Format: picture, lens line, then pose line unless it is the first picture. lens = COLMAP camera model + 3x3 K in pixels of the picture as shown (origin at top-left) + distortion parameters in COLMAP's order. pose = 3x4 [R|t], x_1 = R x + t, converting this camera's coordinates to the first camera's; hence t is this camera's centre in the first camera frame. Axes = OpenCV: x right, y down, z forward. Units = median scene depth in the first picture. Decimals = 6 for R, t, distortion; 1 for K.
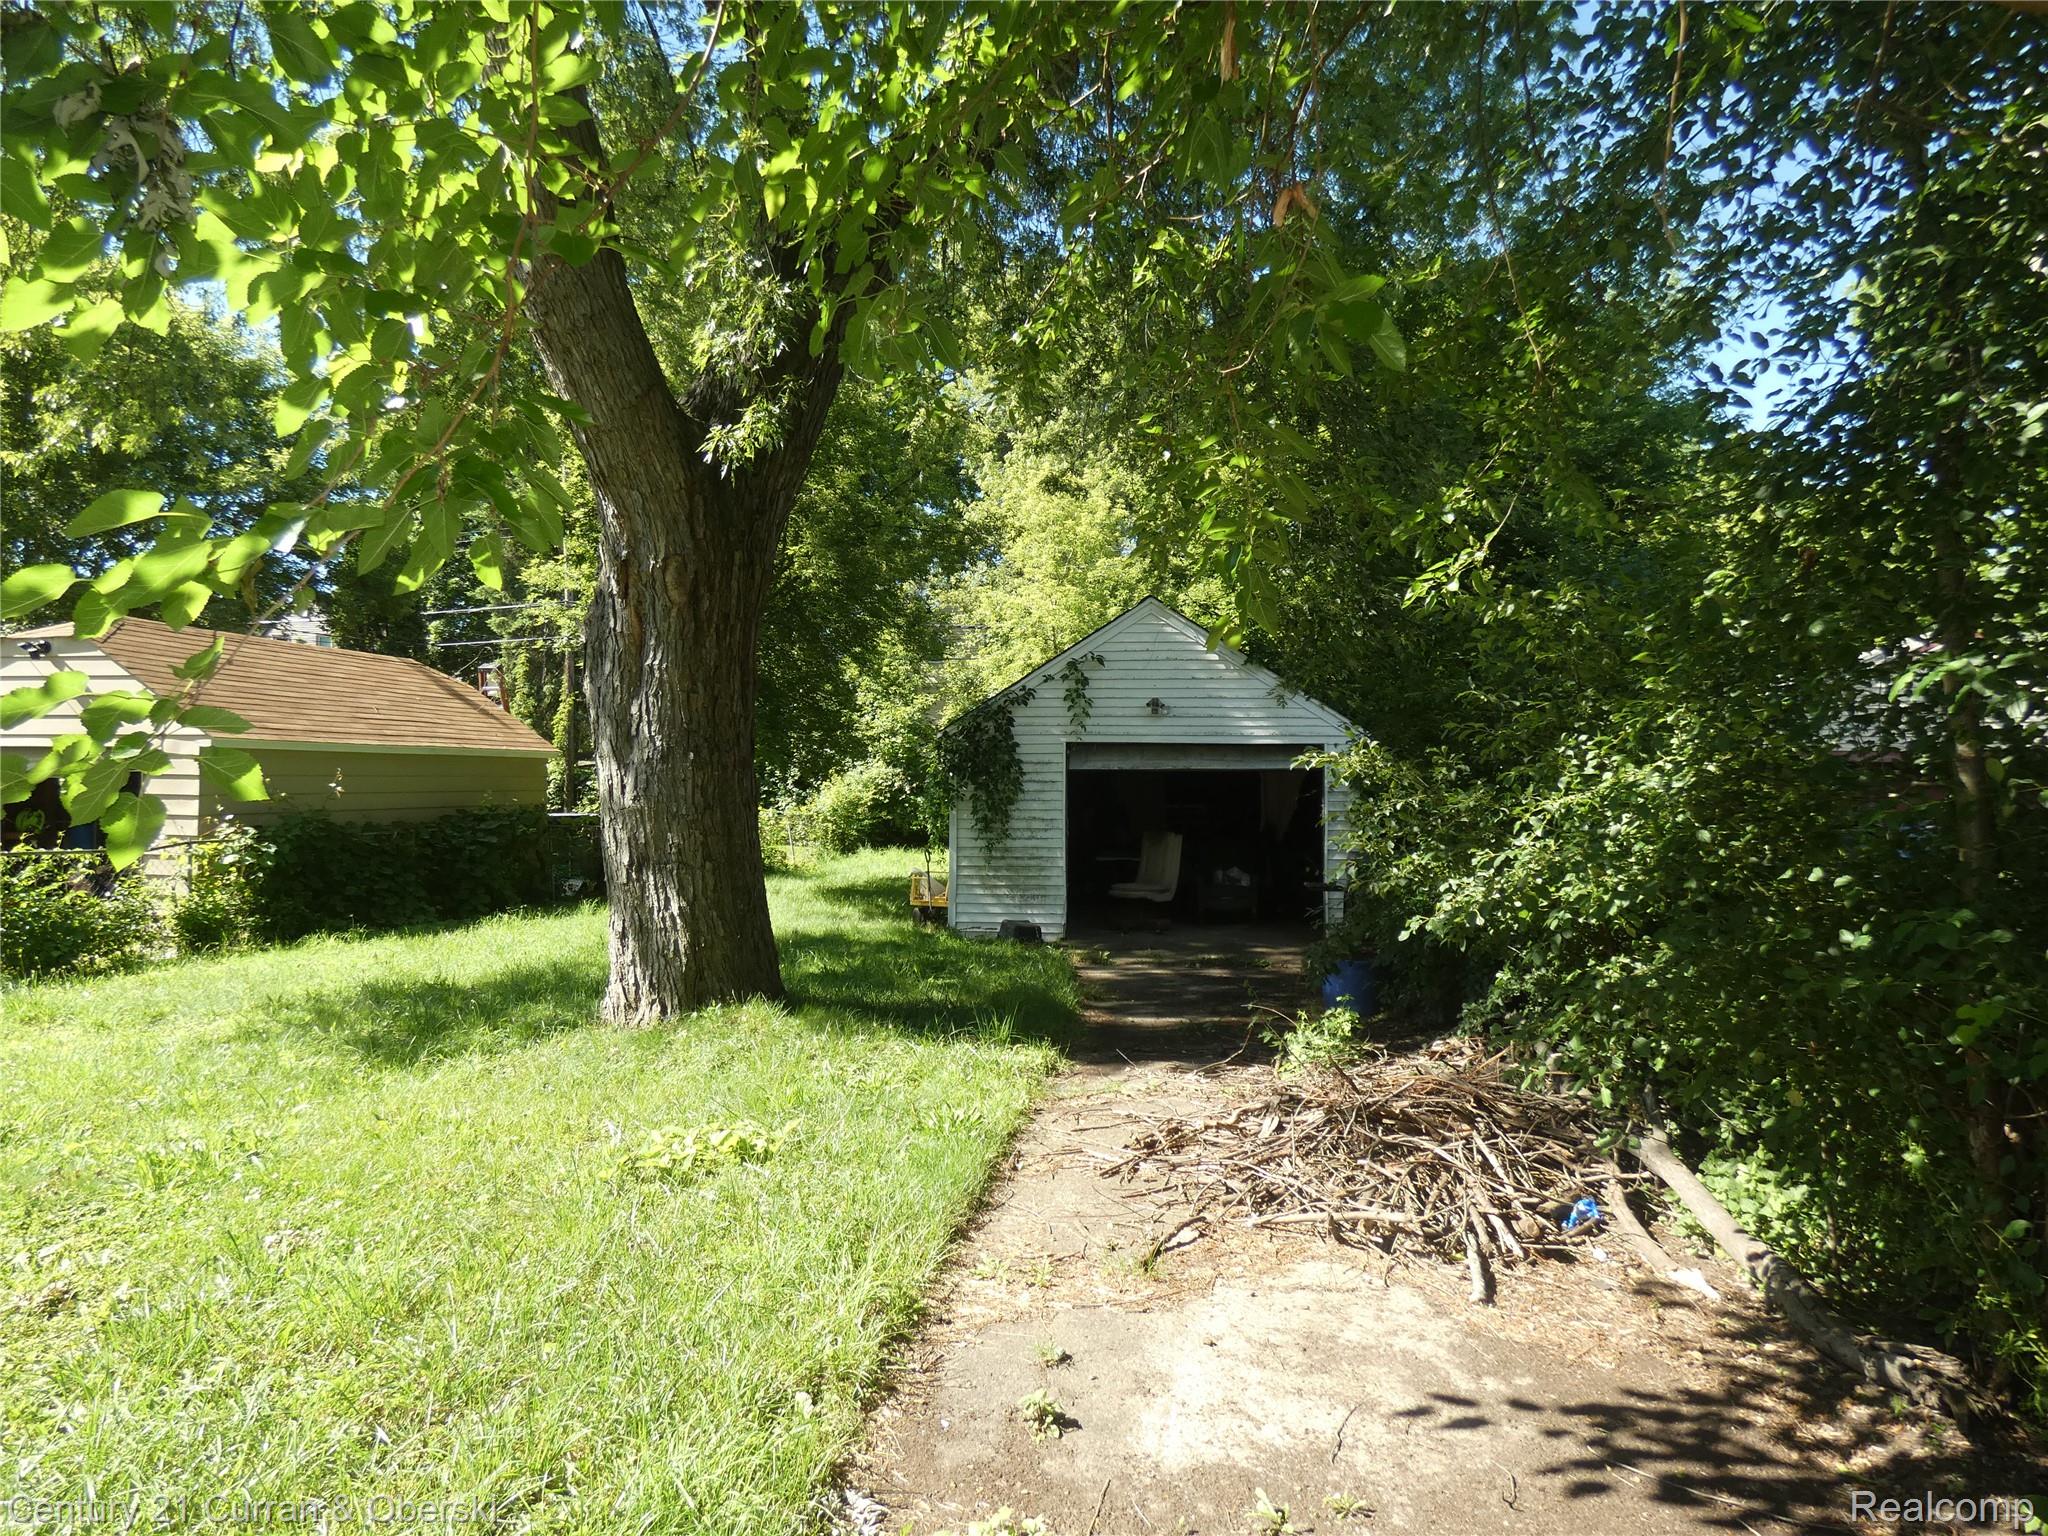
lens RADIAL K [[1237.8, 0, 1028.9], [0, 1237.8, 770.8], [0, 0, 1]] dist [-0.007224, -0.002452]
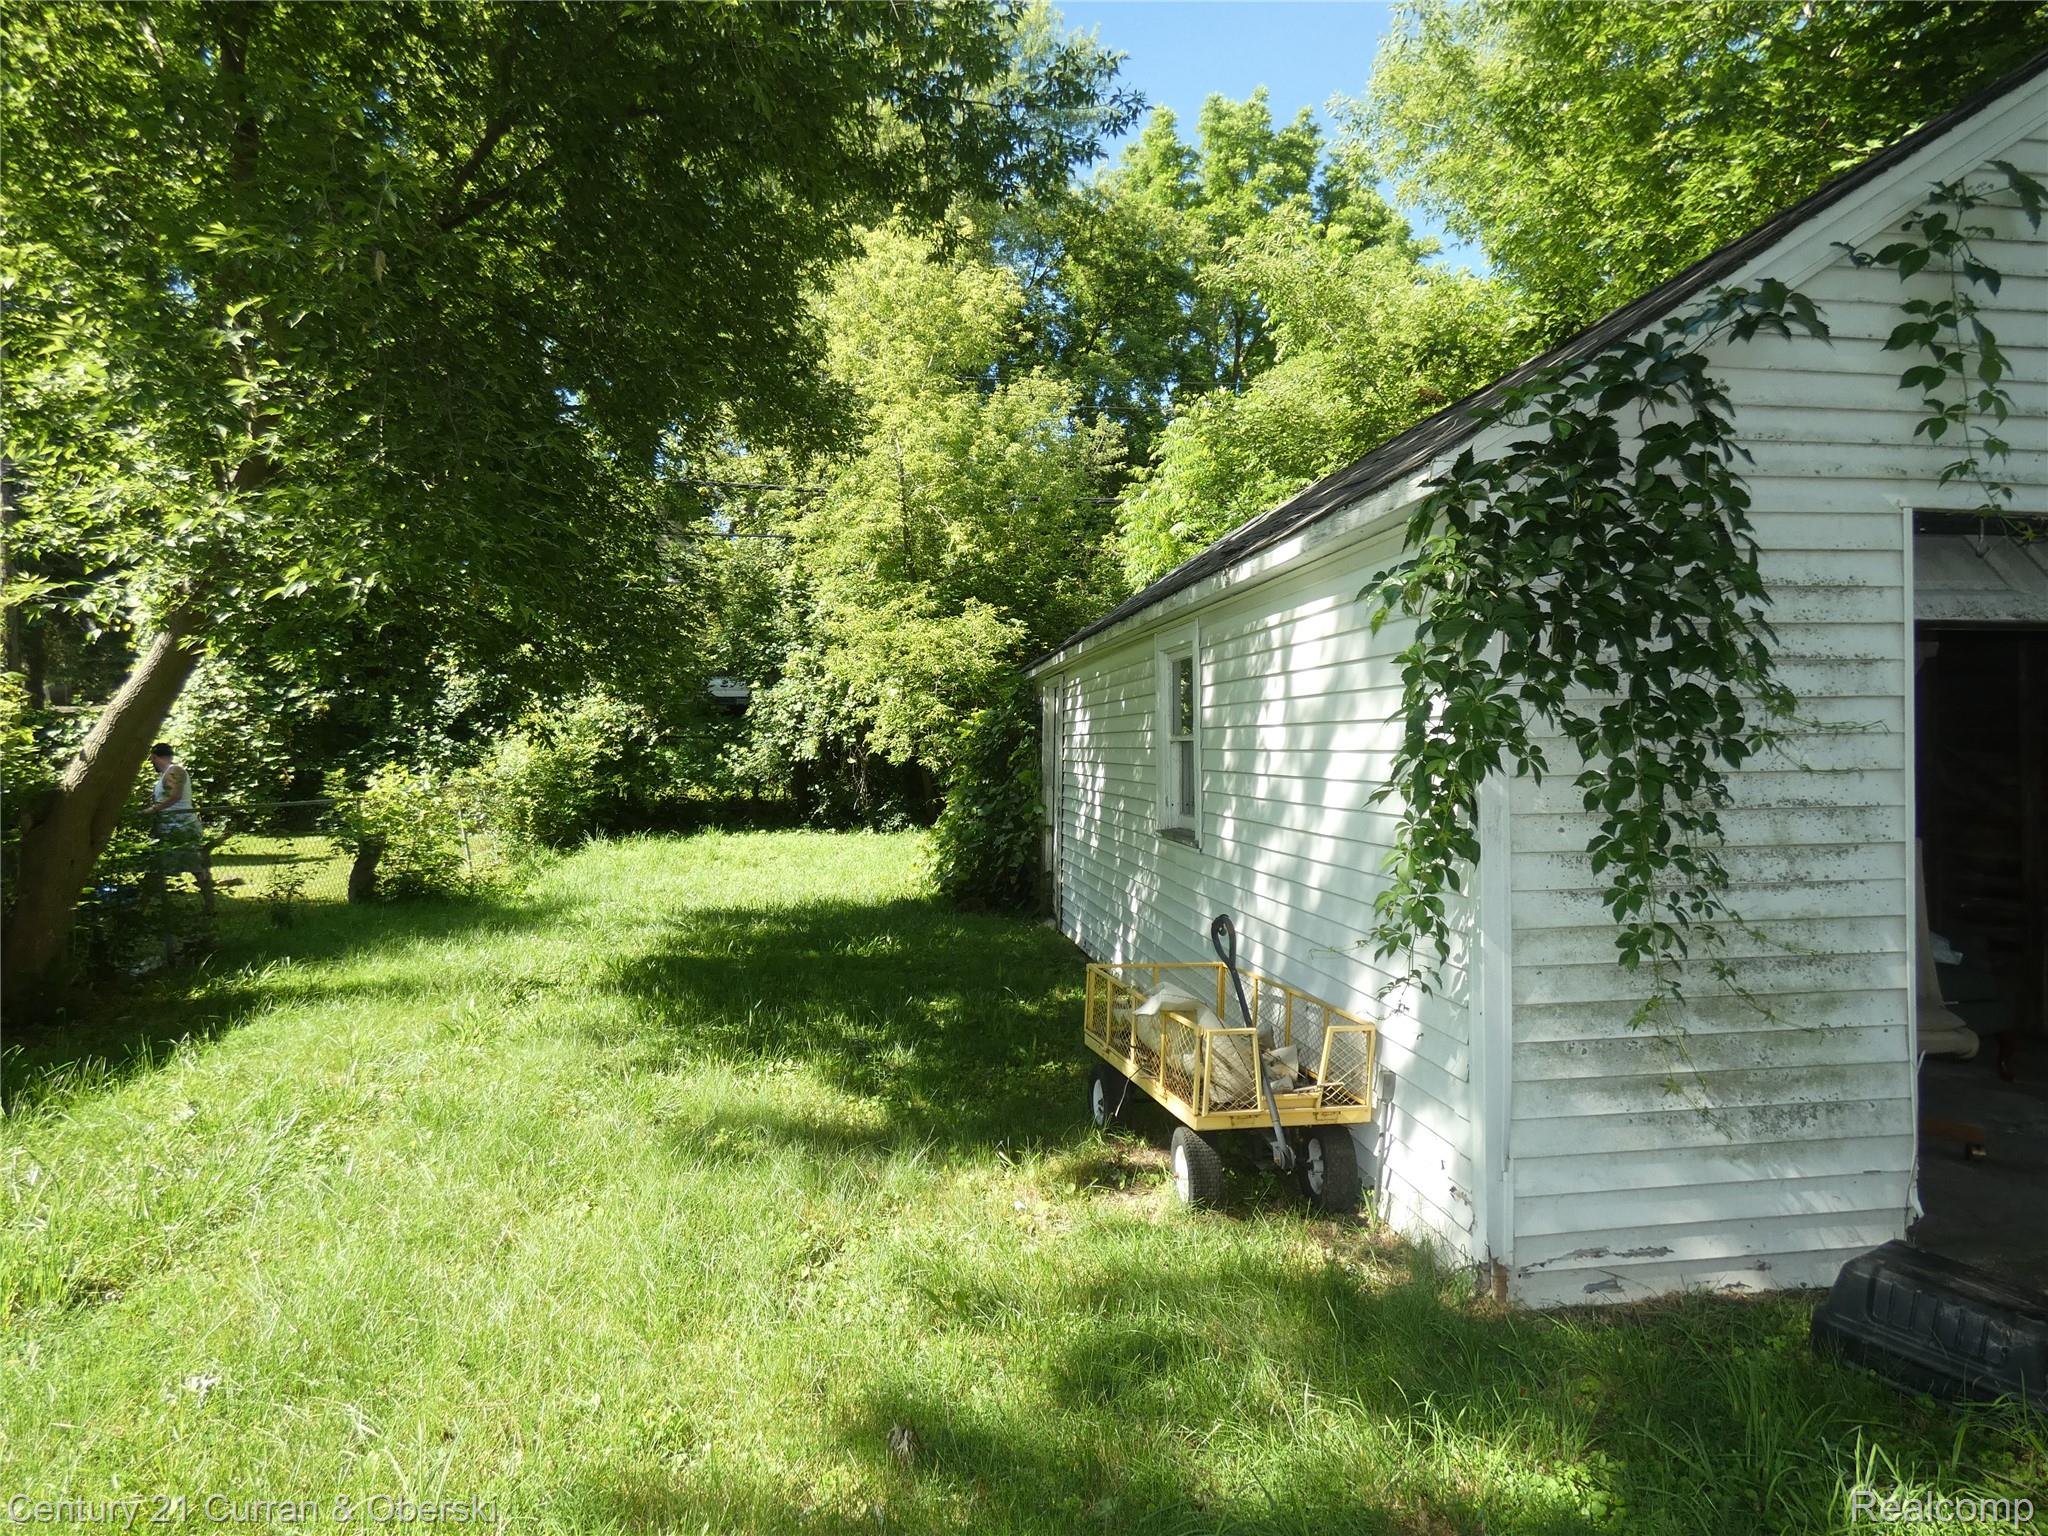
lens RADIAL K [[1237.8, 0, 1028.9], [0, 1237.8, 770.8], [0, 0, 1]] dist [-0.007224, -0.002452]
pose [[0.956356, -0.014845, 0.291825, -0.143832], [0.004406, 0.999328, 0.036394, 0.013929], [-0.292169, -0.033520, 0.955779, 0.526008]]
